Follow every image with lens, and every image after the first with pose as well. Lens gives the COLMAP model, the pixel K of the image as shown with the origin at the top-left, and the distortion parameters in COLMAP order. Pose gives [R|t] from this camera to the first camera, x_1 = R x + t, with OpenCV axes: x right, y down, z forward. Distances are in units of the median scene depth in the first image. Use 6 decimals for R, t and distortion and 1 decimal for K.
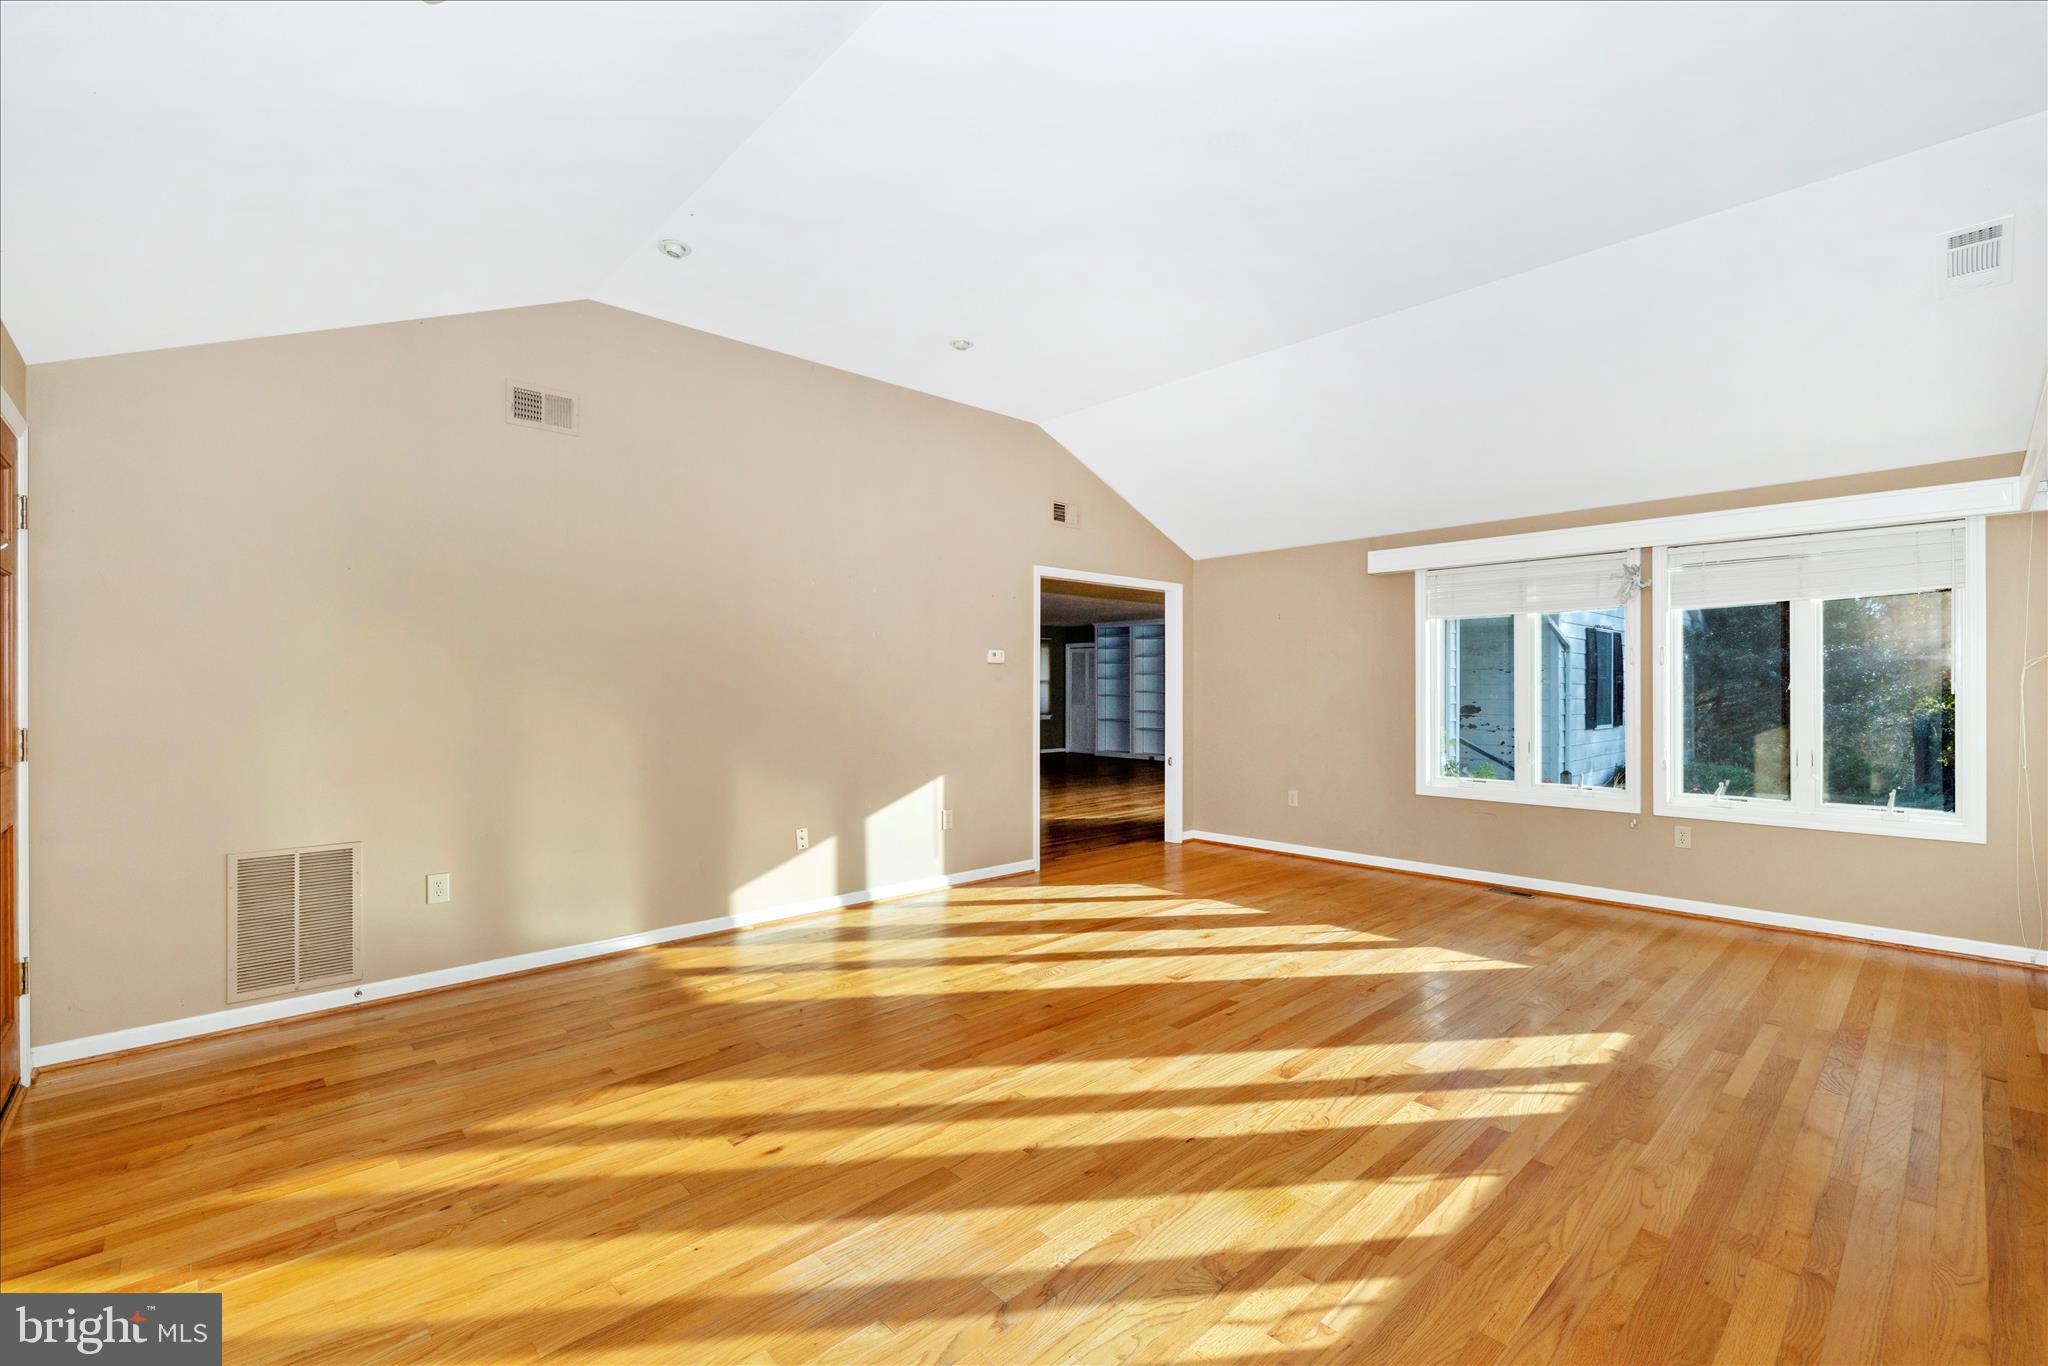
lens RADIAL K [[873.7, 0, 1029.0], [0, 873.7, 680.0], [0, 0, 1]] dist [-0.003501, 0.000308]
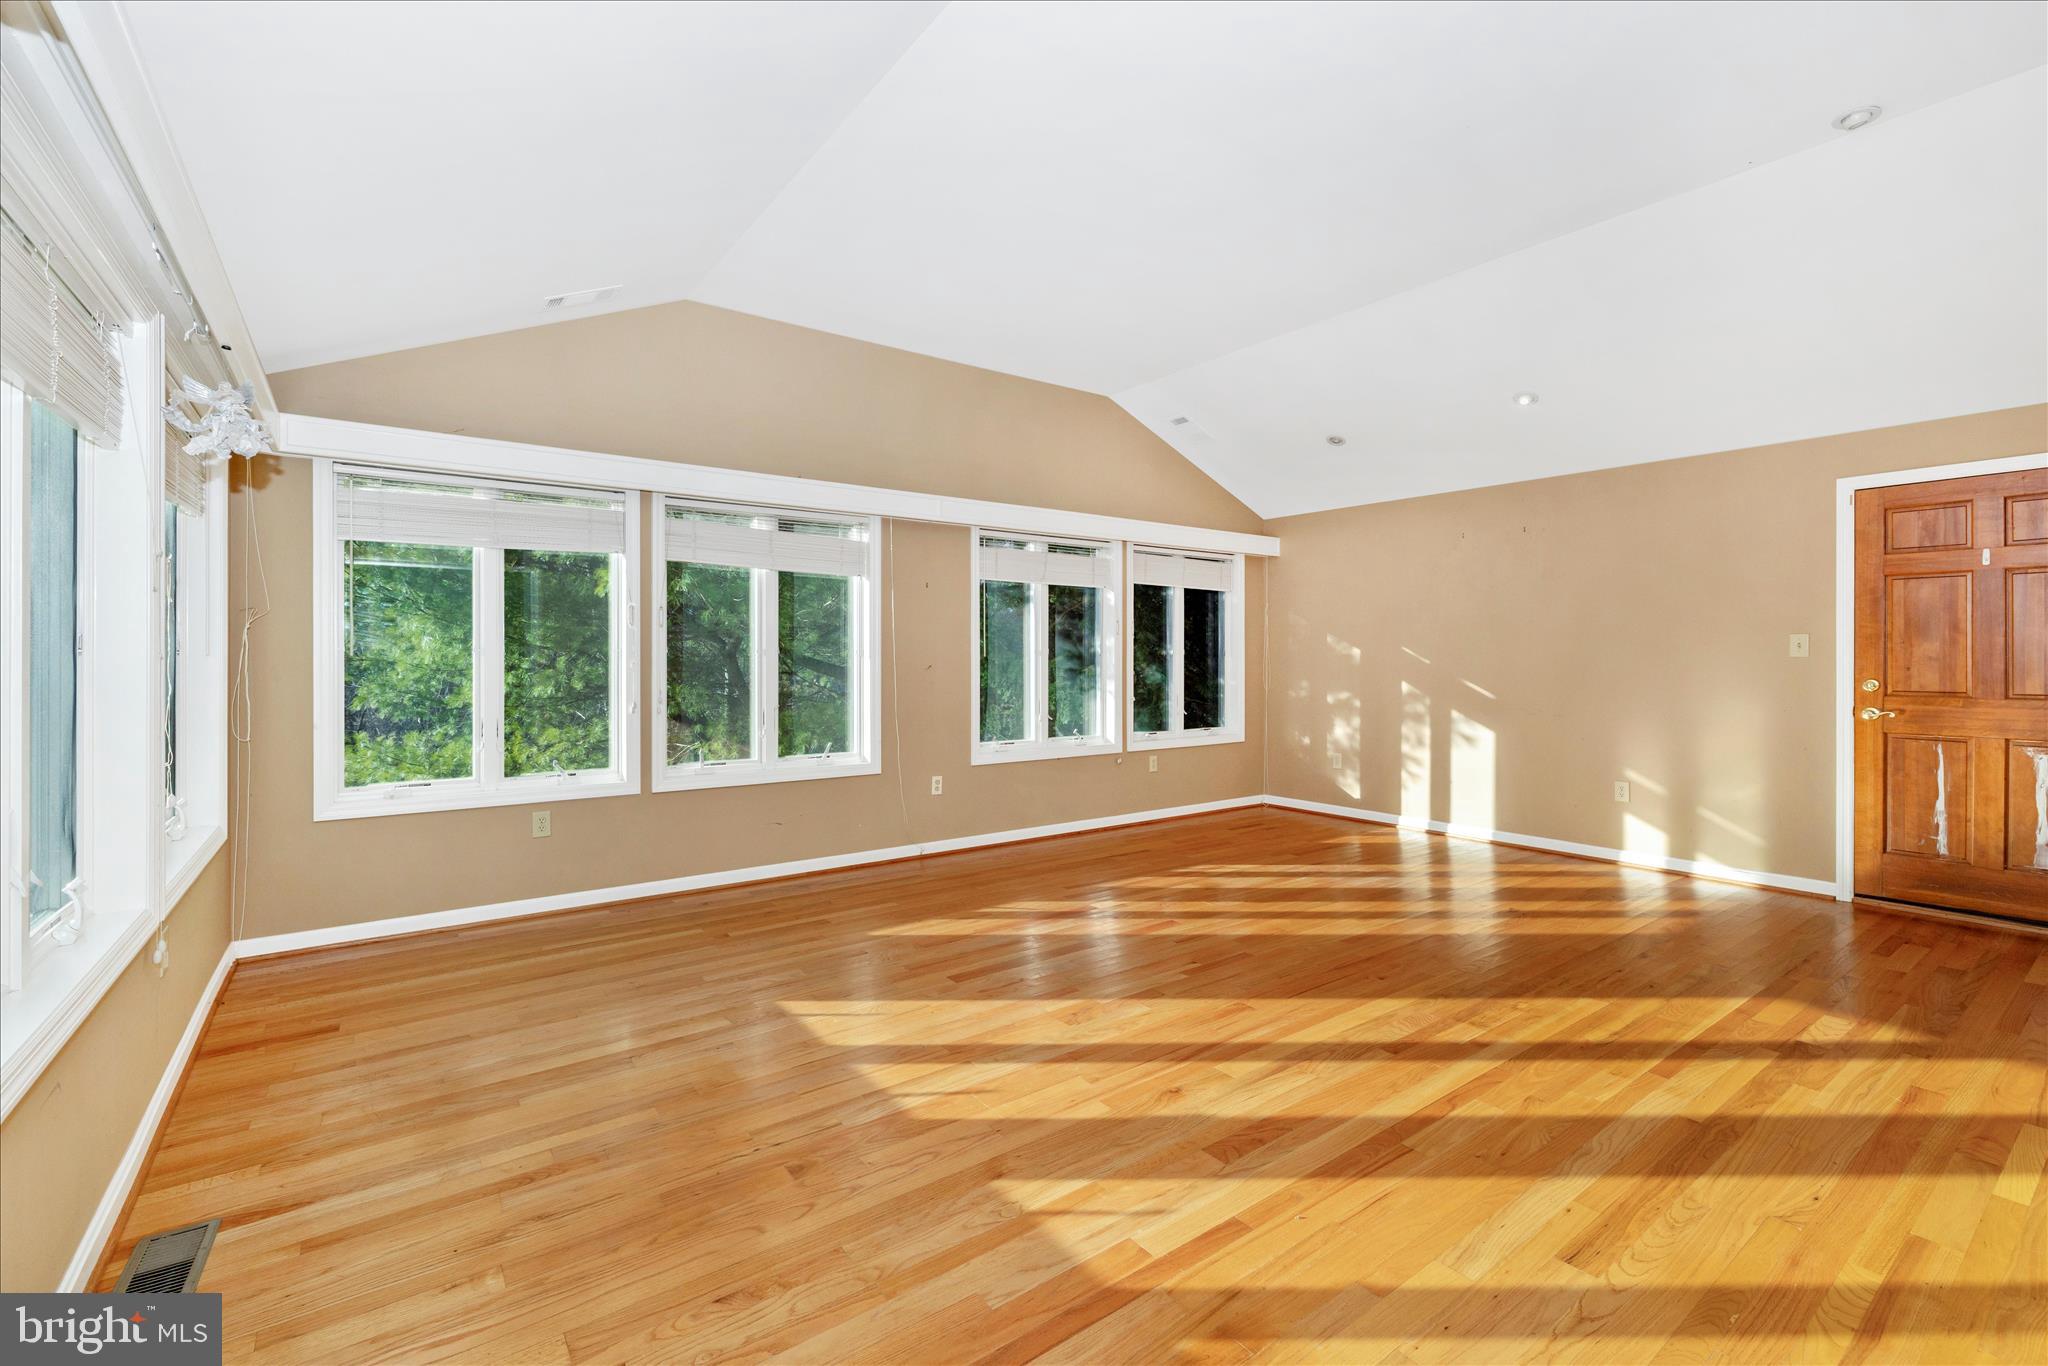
lens RADIAL K [[891.7, 0, 1015.9], [0, 891.7, 656.3], [0, 0, 1]] dist [0.001176, 0.000238]
pose [[-0.992416, 0.003512, 0.122871, 0.269557], [0.003027, 0.999987, -0.004133, 0.020096], [-0.122884, -0.003730, -0.992414, 1.816989]]
